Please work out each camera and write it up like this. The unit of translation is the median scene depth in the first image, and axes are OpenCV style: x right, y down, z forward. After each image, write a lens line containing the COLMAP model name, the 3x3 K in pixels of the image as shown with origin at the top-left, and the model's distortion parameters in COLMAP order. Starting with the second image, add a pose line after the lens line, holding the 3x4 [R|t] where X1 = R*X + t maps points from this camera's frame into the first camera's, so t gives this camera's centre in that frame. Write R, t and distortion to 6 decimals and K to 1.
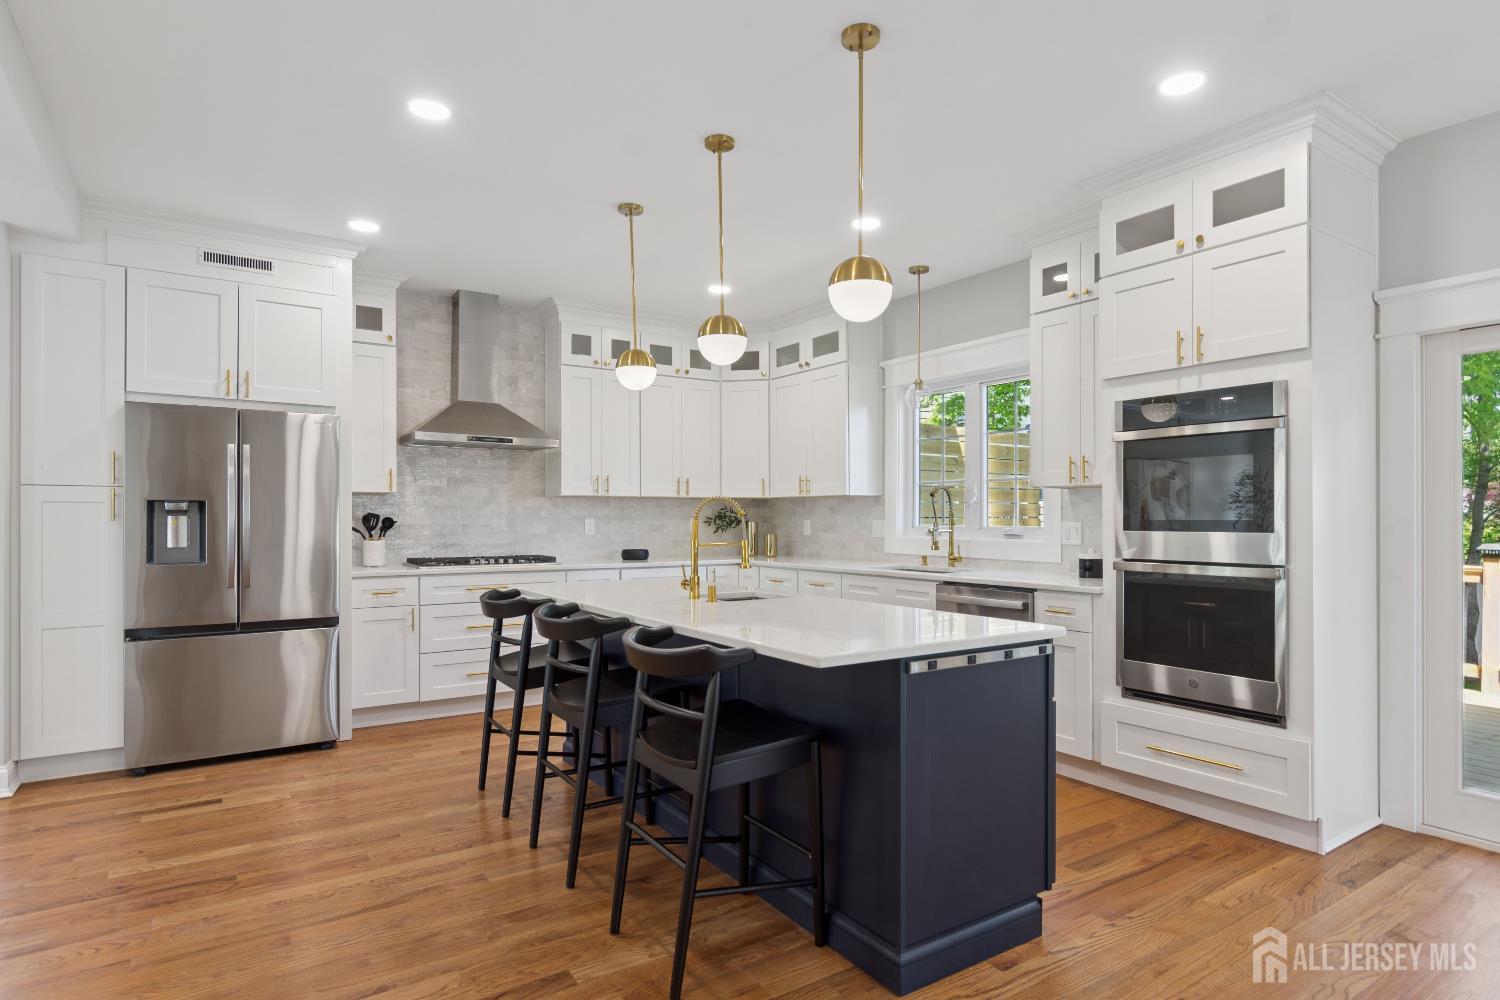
lens RADIAL K [[803.3, 0, 750.6], [0, 803.3, 510.8], [0, 0, 1]] dist [0.001409, 0.001915]
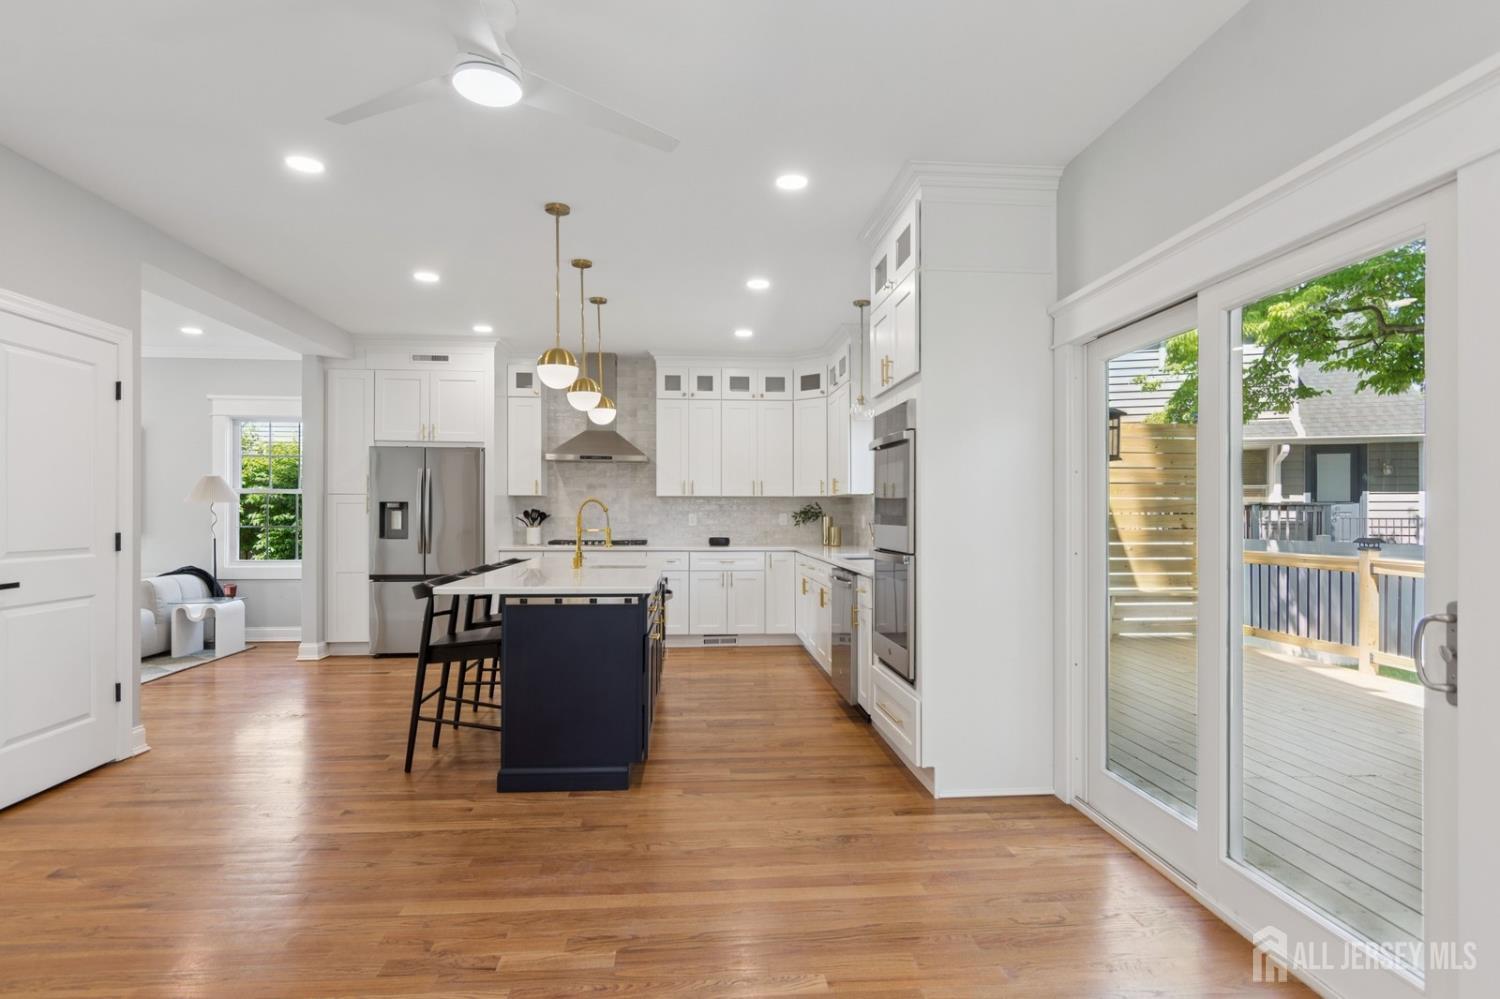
lens RADIAL K [[803.3, 0, 781.4], [0, 803.3, 500.0], [0, 0, 1]] dist [0.001409, 0.001915]
pose [[0.877828, -0.004441, -0.478955, 0.595370], [0.001111, 0.999973, -0.007236, -0.002368], [0.478974, 0.005819, 0.877810, -0.083743]]
